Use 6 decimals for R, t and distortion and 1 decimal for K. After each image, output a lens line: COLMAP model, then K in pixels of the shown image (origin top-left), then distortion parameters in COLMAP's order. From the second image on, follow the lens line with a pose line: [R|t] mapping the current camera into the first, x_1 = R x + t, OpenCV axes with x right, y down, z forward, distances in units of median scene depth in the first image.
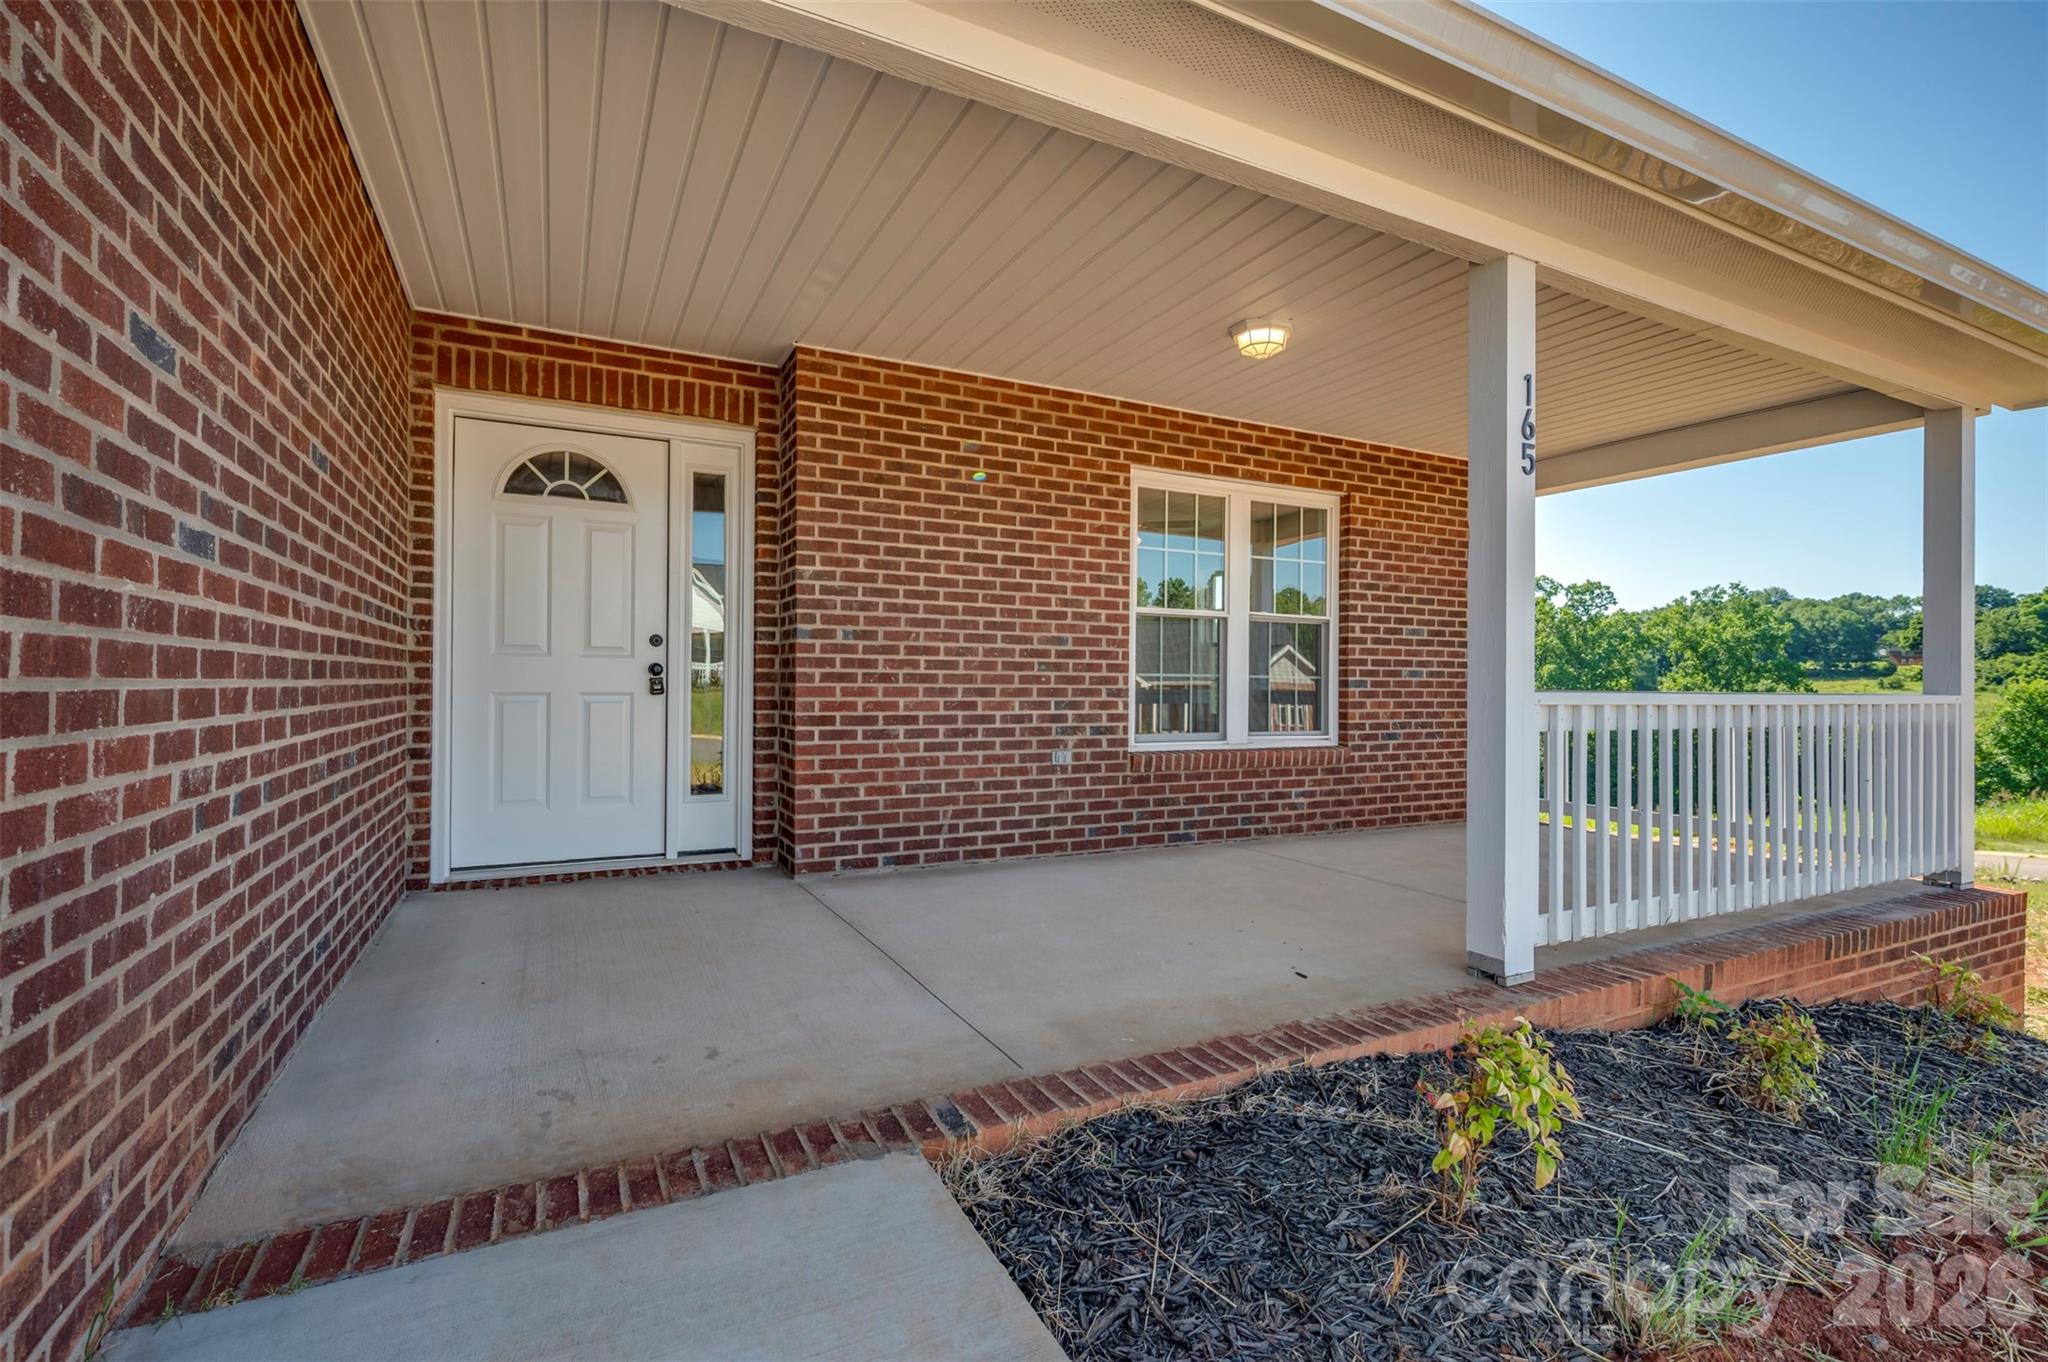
lens RADIAL K [[919.1, 0, 1025.1], [0, 919.1, 681.8], [0, 0, 1]] dist [0.003377, 0.000336]
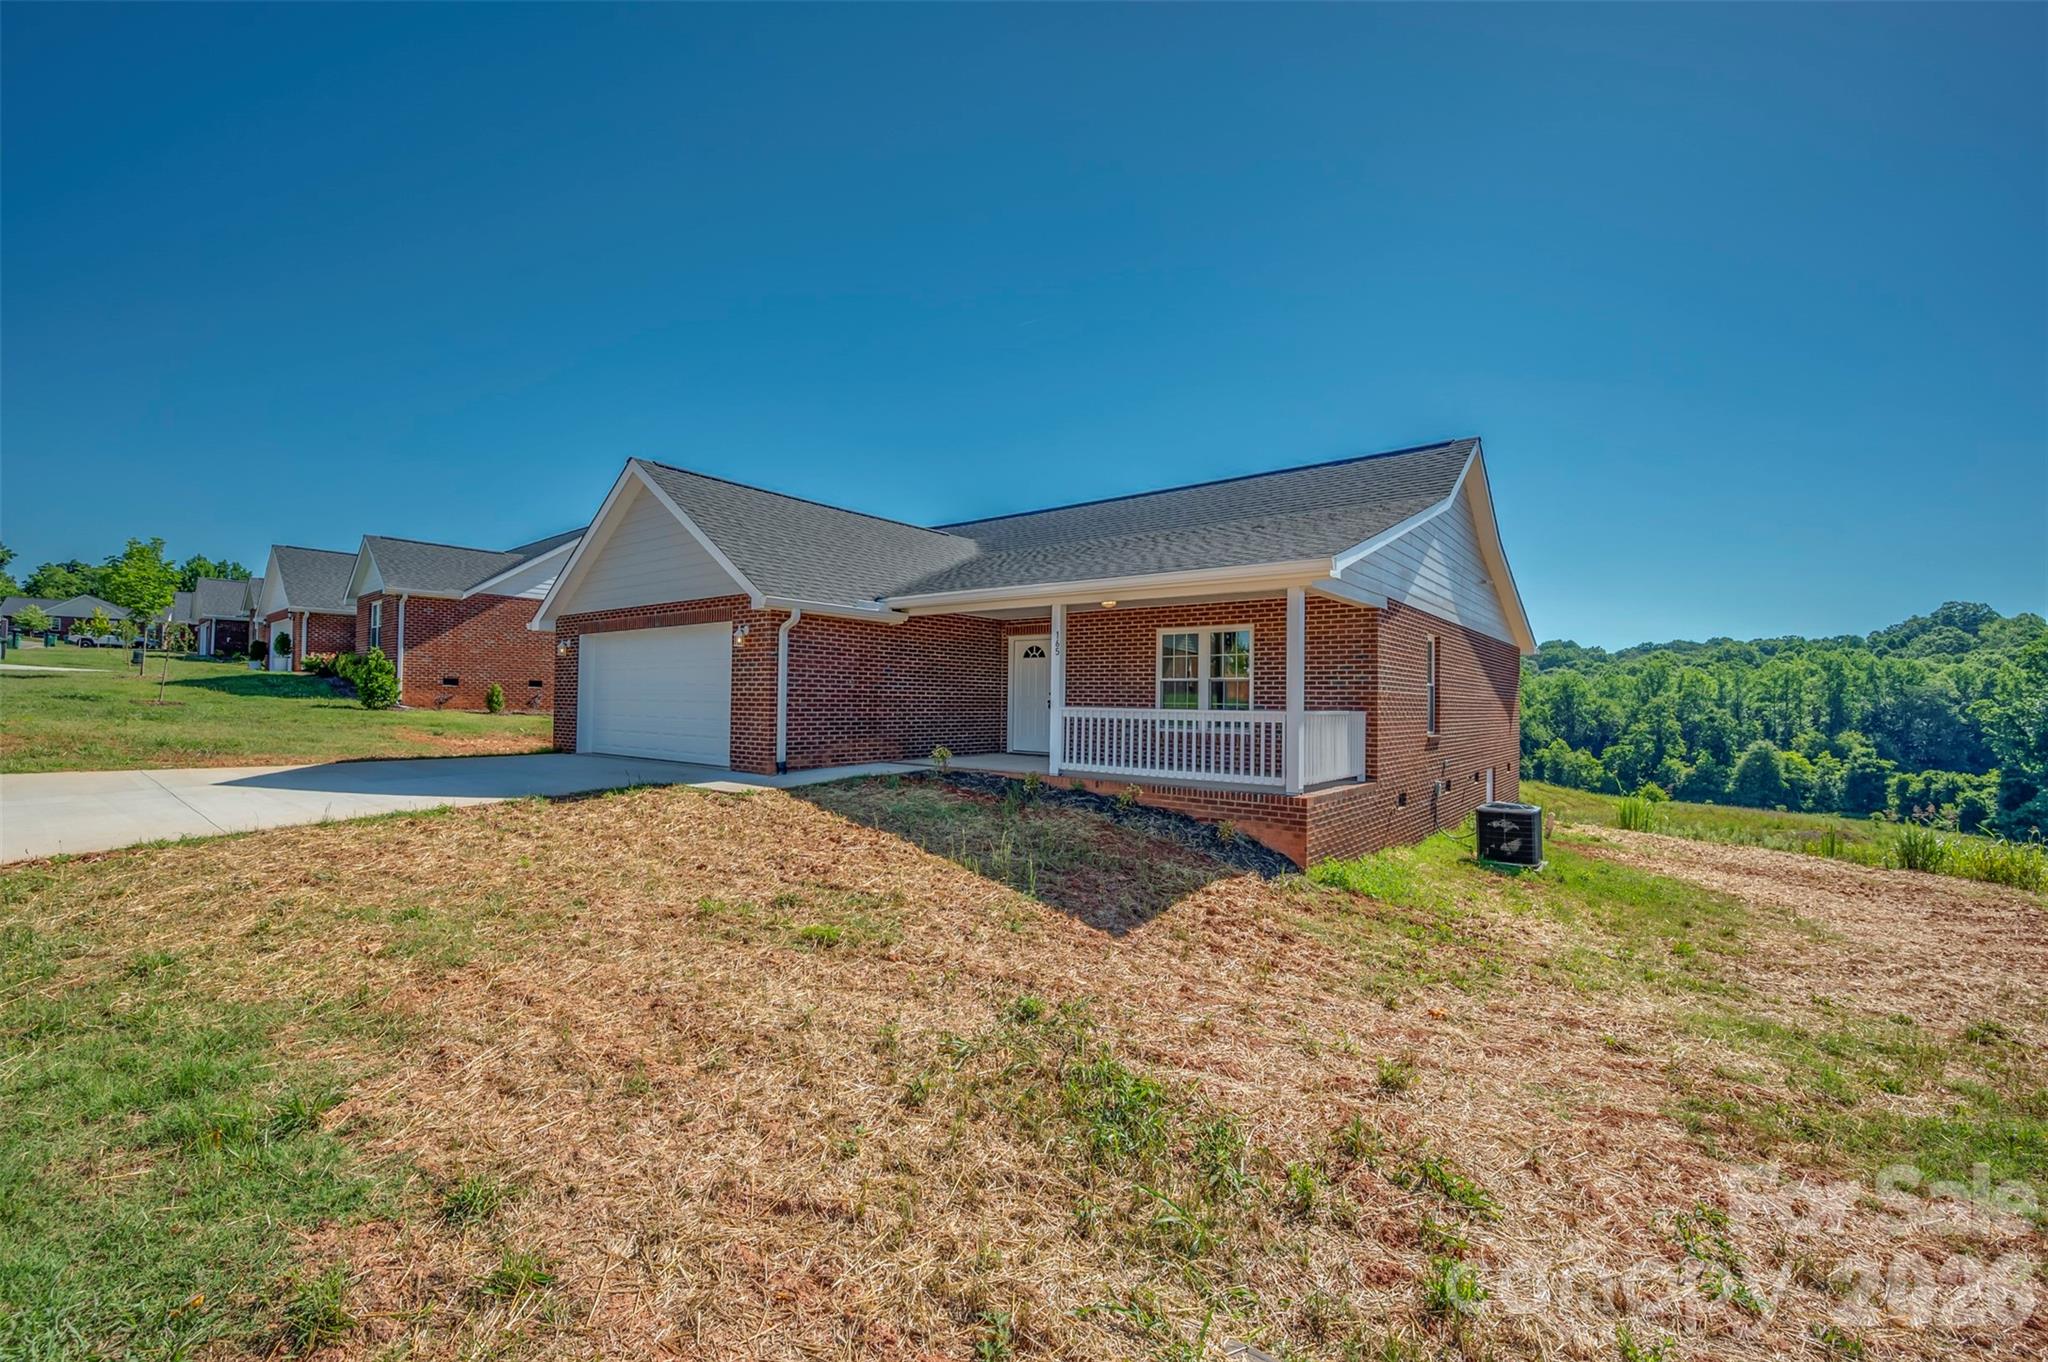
lens RADIAL K [[803.5, 0, 1033.6], [0, 803.5, 686.2], [0, 0, 1]] dist [0.002849, -0.000226]
pose [[0.427184, -0.020001, -0.903943, 2.367683], [-0.009361, 0.999604, -0.026541, 0.009046], [0.904116, 0.019799, 0.426828, -0.410471]]
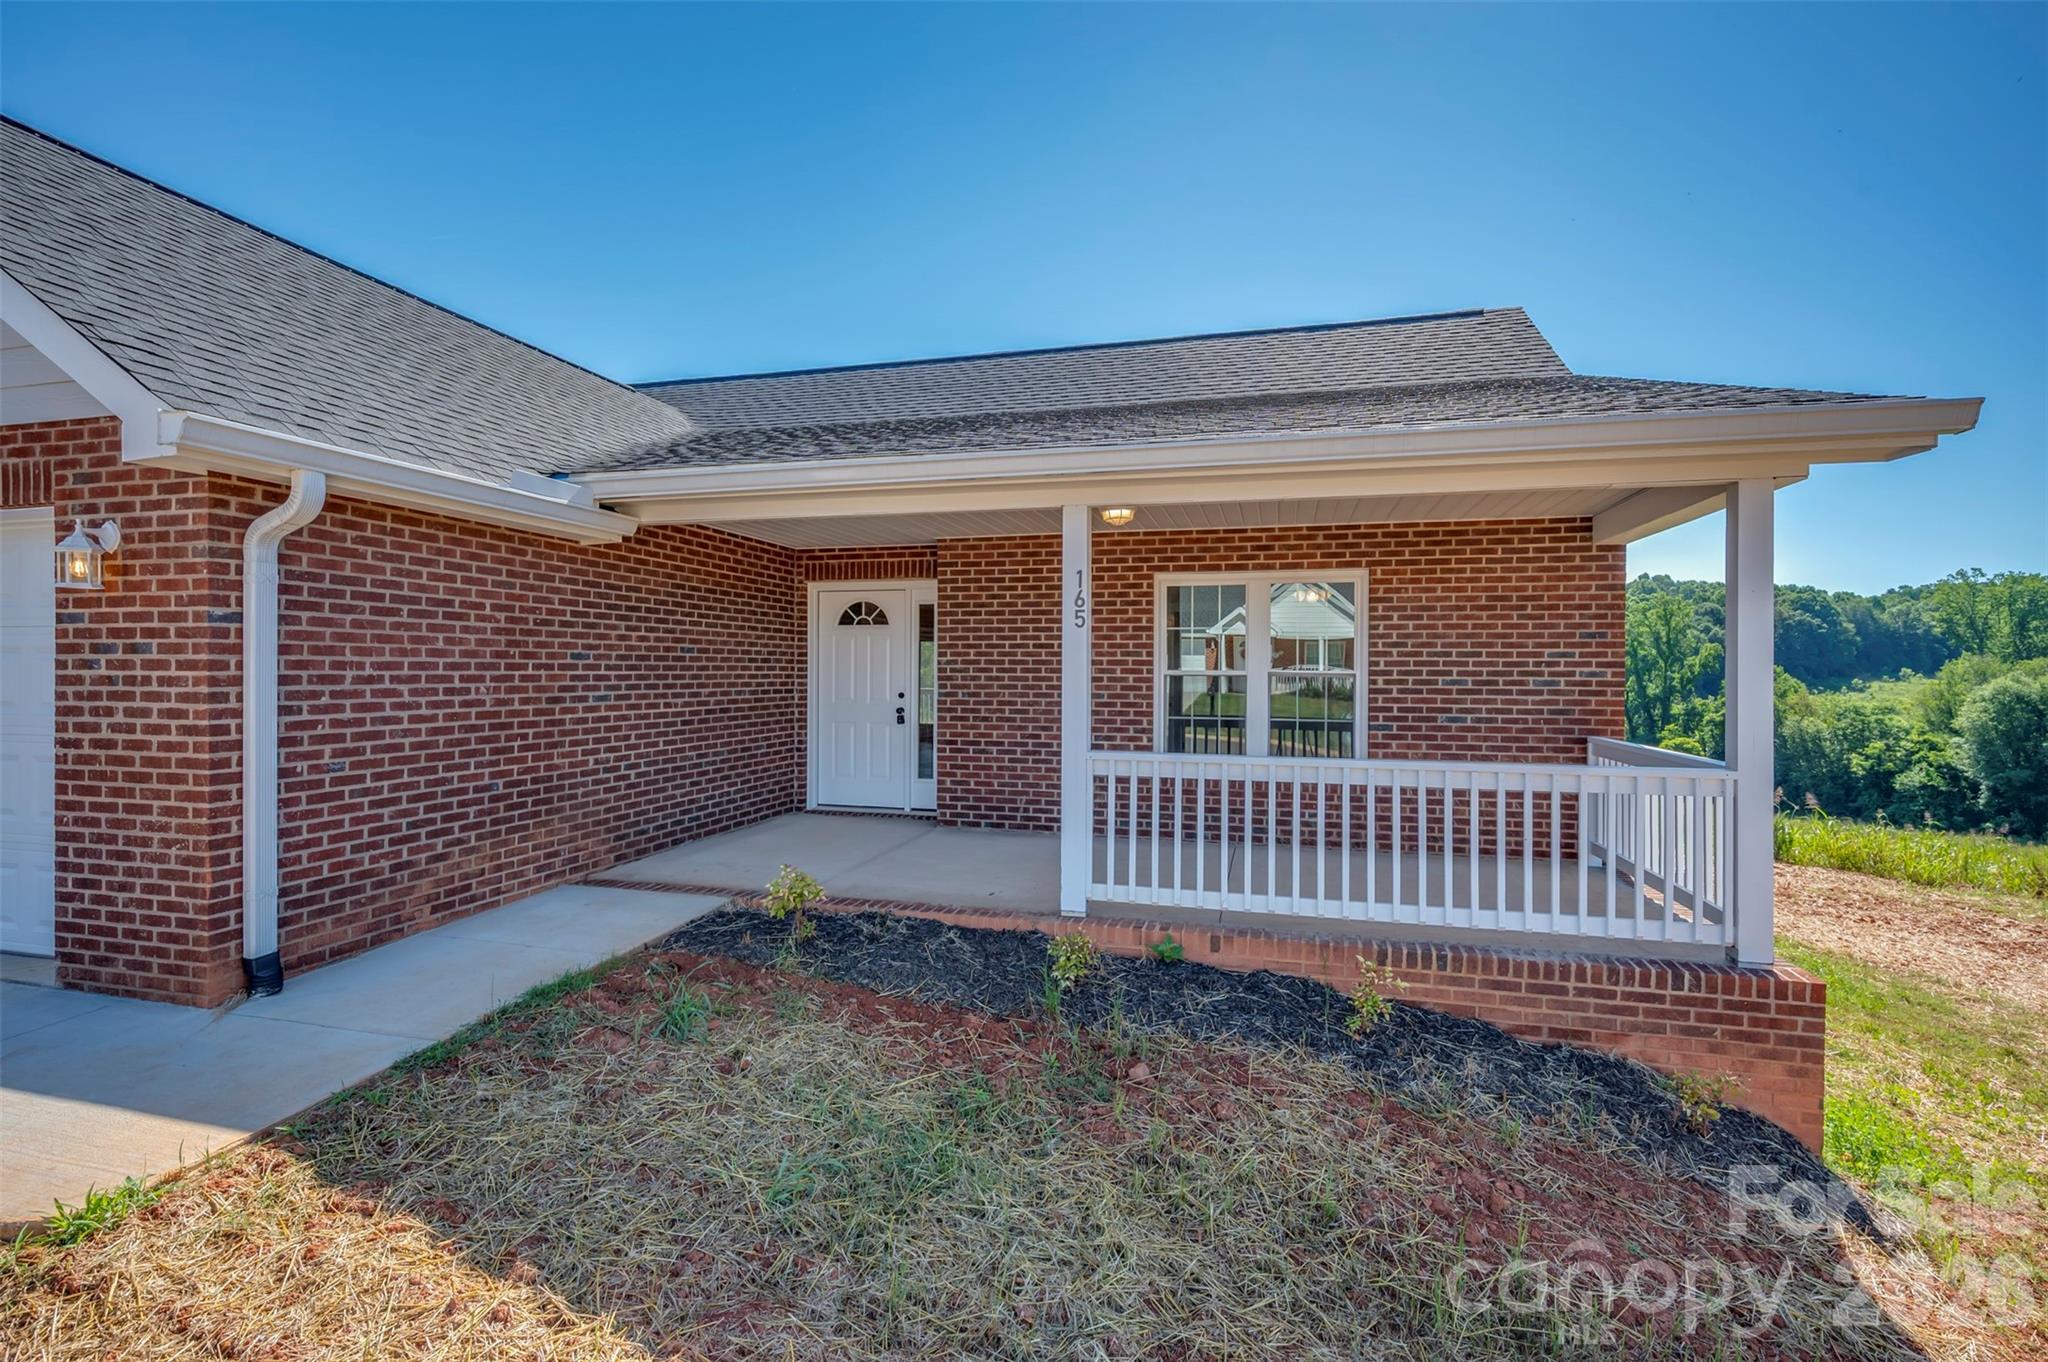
lens RADIAL K [[919.1, 0, 1026.0], [0, 919.1, 672.4], [0, 0, 1]] dist [0.003377, 0.000336]
pose [[0.744187, -0.002793, -0.667965, 1.018852], [0.002251, 0.999996, -0.001673, -0.085364], [0.667967, -0.000259, 0.744190, -0.231737]]
